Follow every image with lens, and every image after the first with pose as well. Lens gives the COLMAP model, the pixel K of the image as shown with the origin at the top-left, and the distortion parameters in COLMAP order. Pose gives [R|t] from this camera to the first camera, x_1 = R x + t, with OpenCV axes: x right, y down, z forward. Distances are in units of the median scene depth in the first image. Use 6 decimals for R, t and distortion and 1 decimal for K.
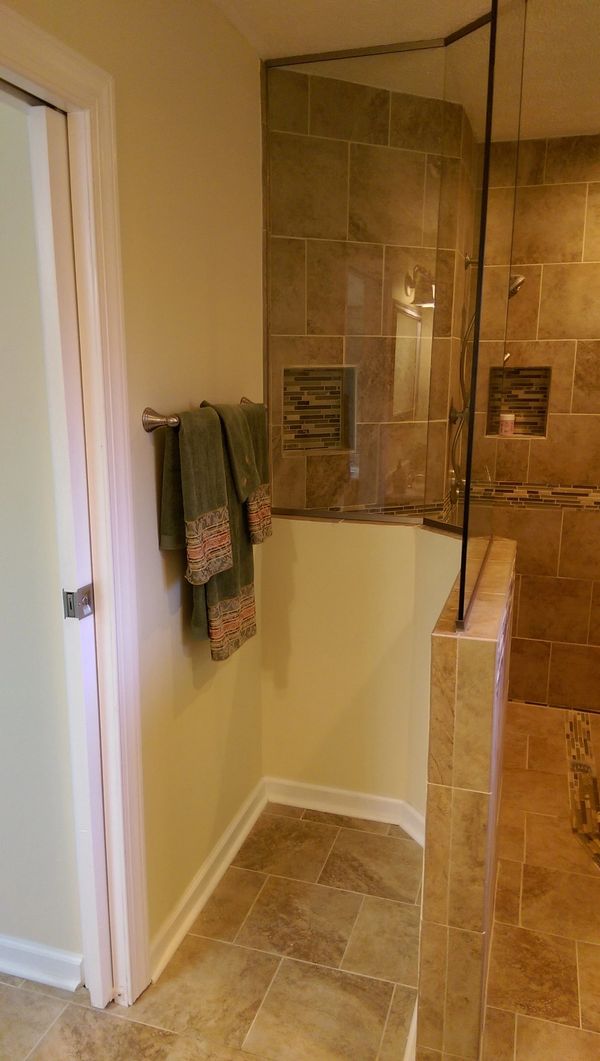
lens RADIAL K [[750.5, 0, 294.9], [0, 750.5, 531.2], [0, 0, 1]] dist [0.087257, -0.117167]
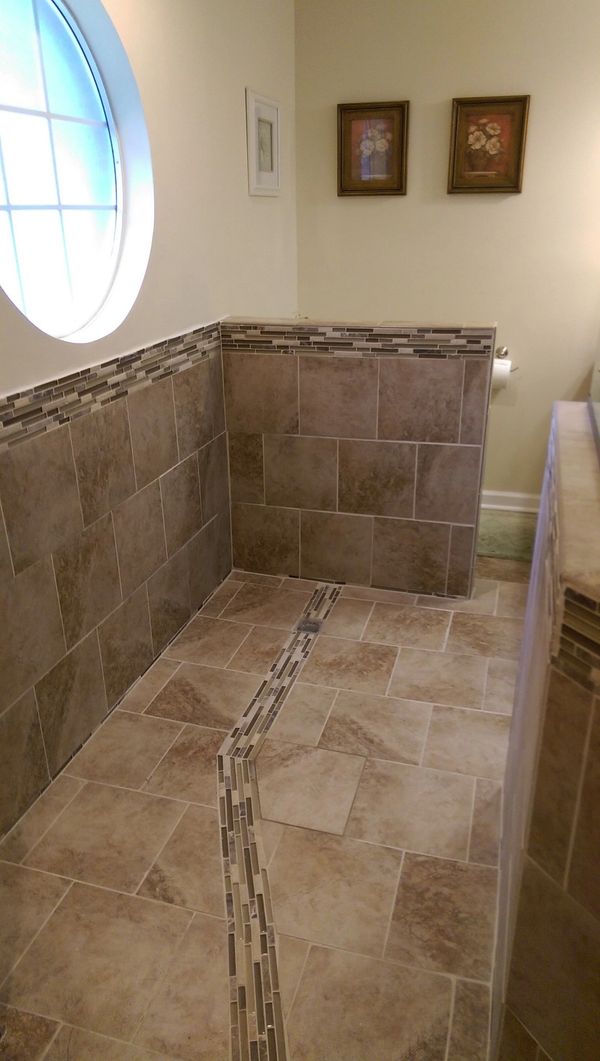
lens RADIAL K [[750.5, 0, 307.5], [0, 750.5, 536.1], [0, 0, 1]] dist [0.087257, -0.117167]
pose [[-0.999434, 0.013458, -0.030841, 0.332734], [-0.007023, 0.812921, 0.582332, -0.177647], [0.032908, 0.582219, -0.812366, 0.987088]]
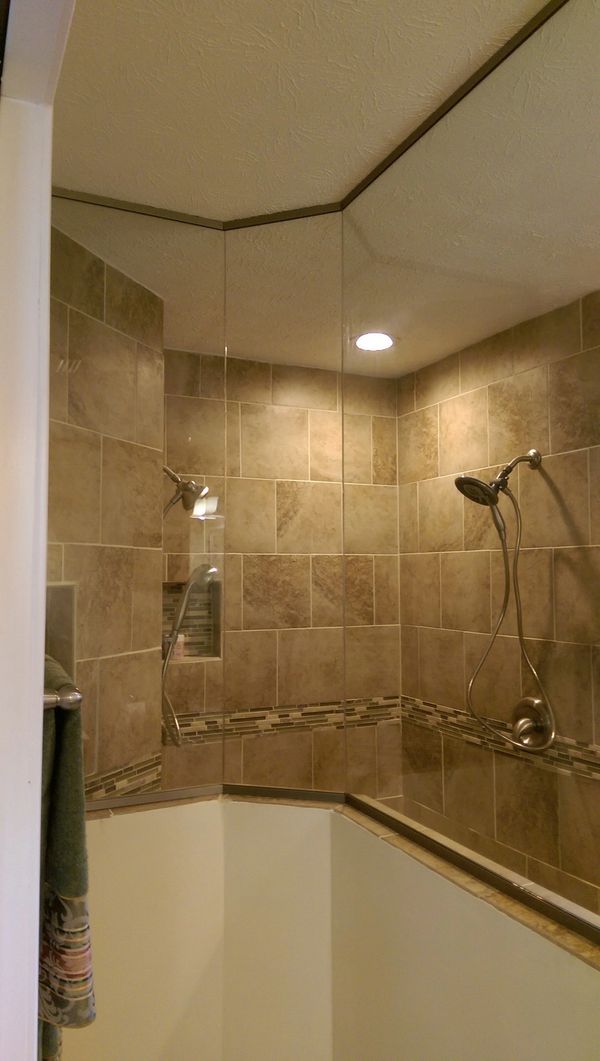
lens RADIAL K [[750.5, 0, 301.1], [0, 750.5, 530.6], [0, 0, 1]] dist [0.087257, -0.117167]
pose [[0.727608, 0.034604, 0.685120, -0.243245], [0.152174, 0.965702, -0.210387, -0.075640], [-0.668902, 0.257337, 0.697386, 0.308183]]
